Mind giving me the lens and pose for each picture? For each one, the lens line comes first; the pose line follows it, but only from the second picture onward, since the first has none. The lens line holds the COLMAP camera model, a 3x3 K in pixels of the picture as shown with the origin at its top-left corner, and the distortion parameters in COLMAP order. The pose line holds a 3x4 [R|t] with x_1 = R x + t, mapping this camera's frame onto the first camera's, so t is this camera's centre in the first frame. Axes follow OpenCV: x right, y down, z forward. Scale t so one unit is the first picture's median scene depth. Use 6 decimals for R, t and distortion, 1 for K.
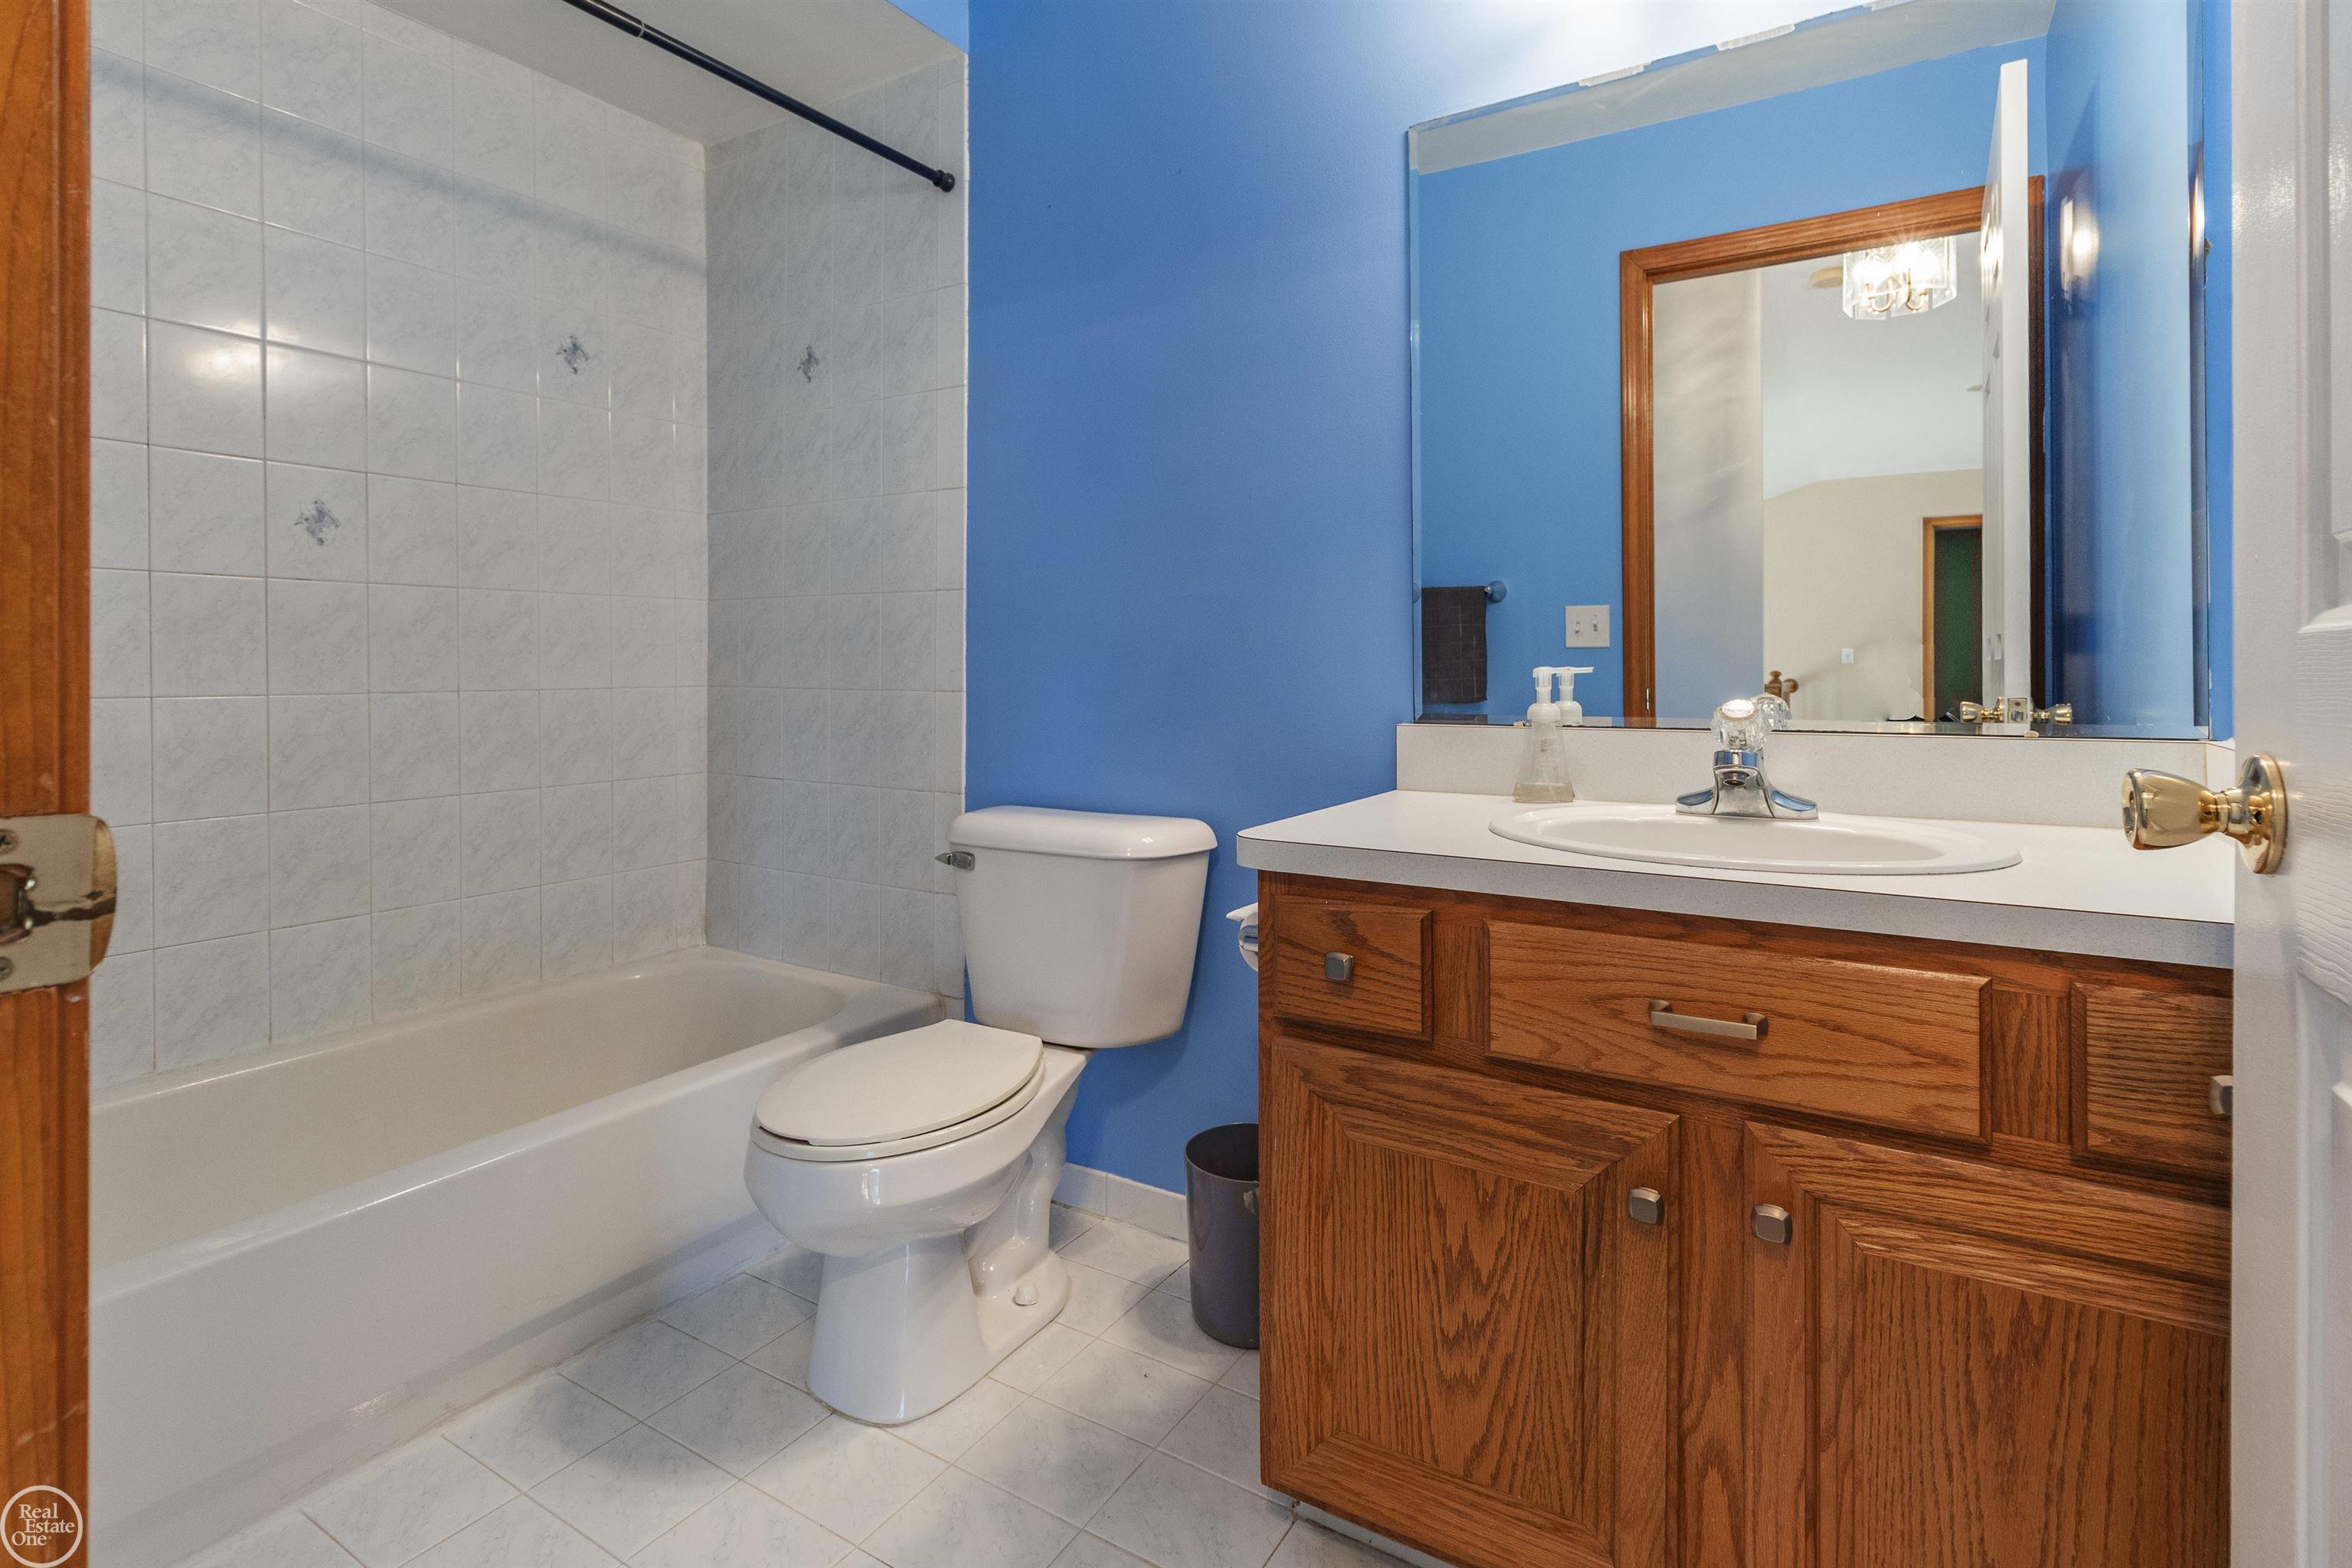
lens RADIAL K [[1083.3, 0, 1174.8], [0, 1083.3, 694.9], [0, 0, 1]] dist [-0.001180, -0.000930]
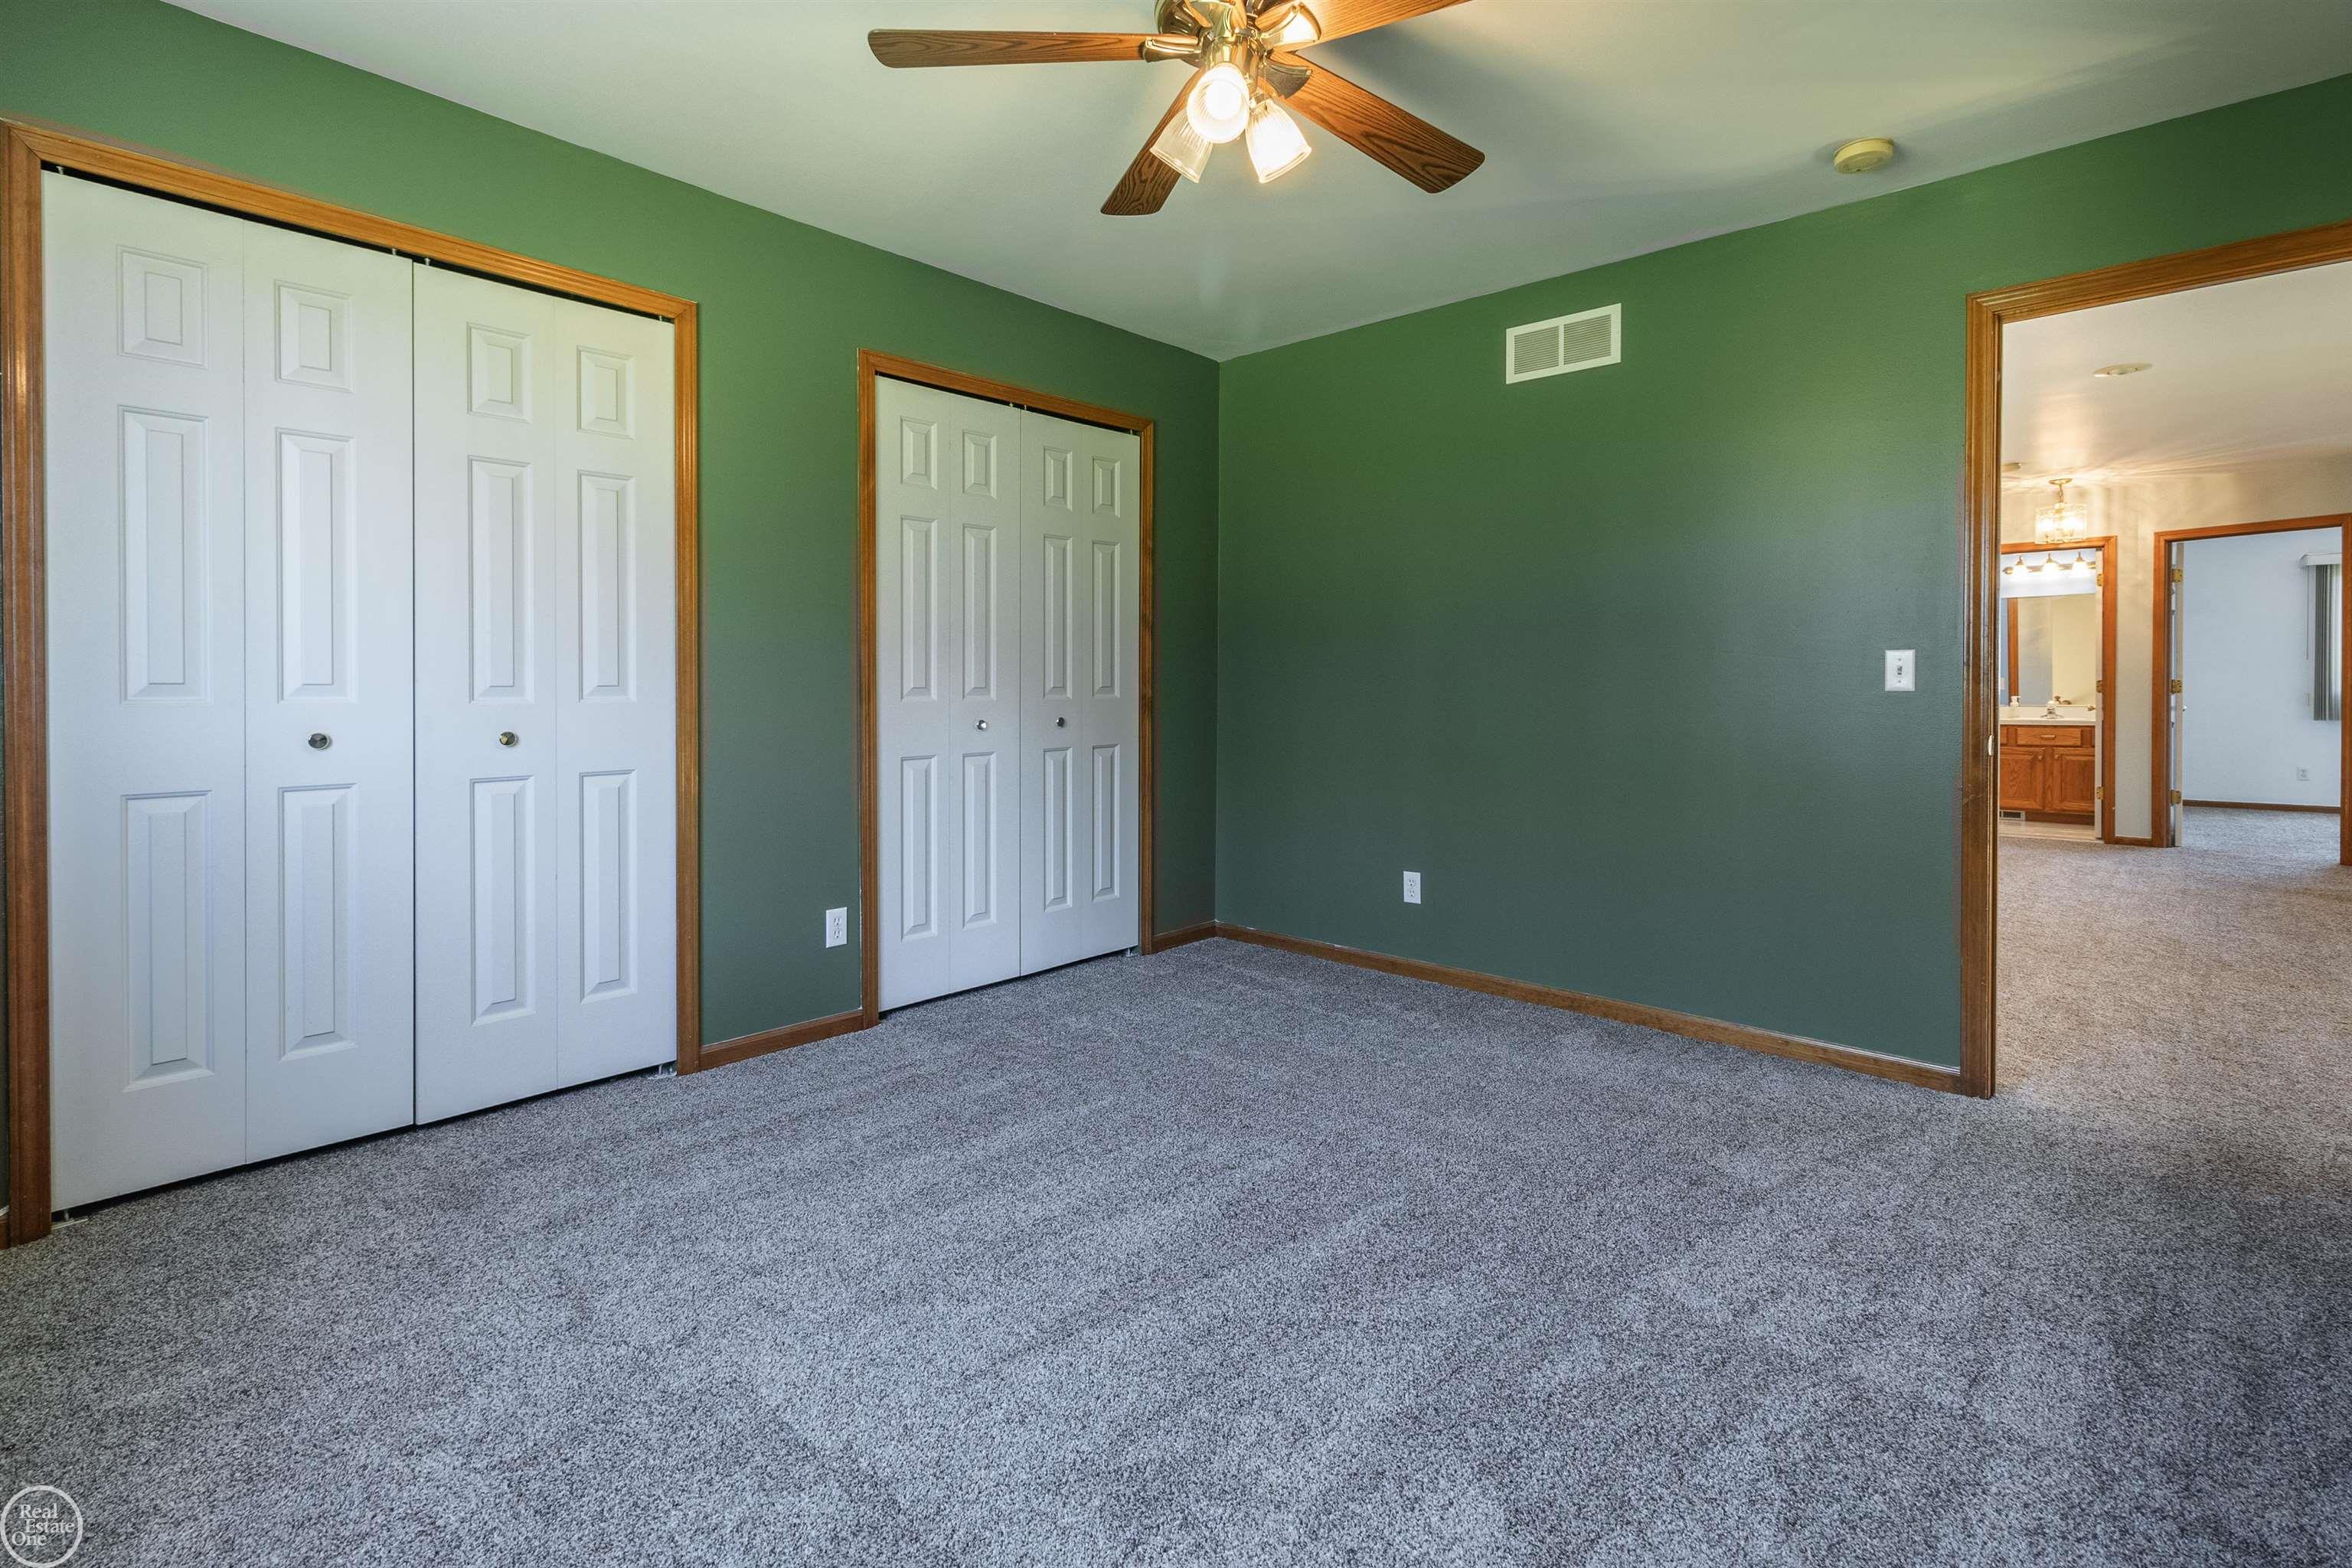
lens RADIAL K [[1083.3, 0, 1174.8], [0, 1083.3, 694.9], [0, 0, 1]] dist [-0.001180, -0.000930]
pose [[0.985441, 0.004793, -0.169949, -4.202970], [-0.003975, 0.999979, 0.005156, -0.052671], [0.169970, -0.004405, 0.985439, -7.439813]]
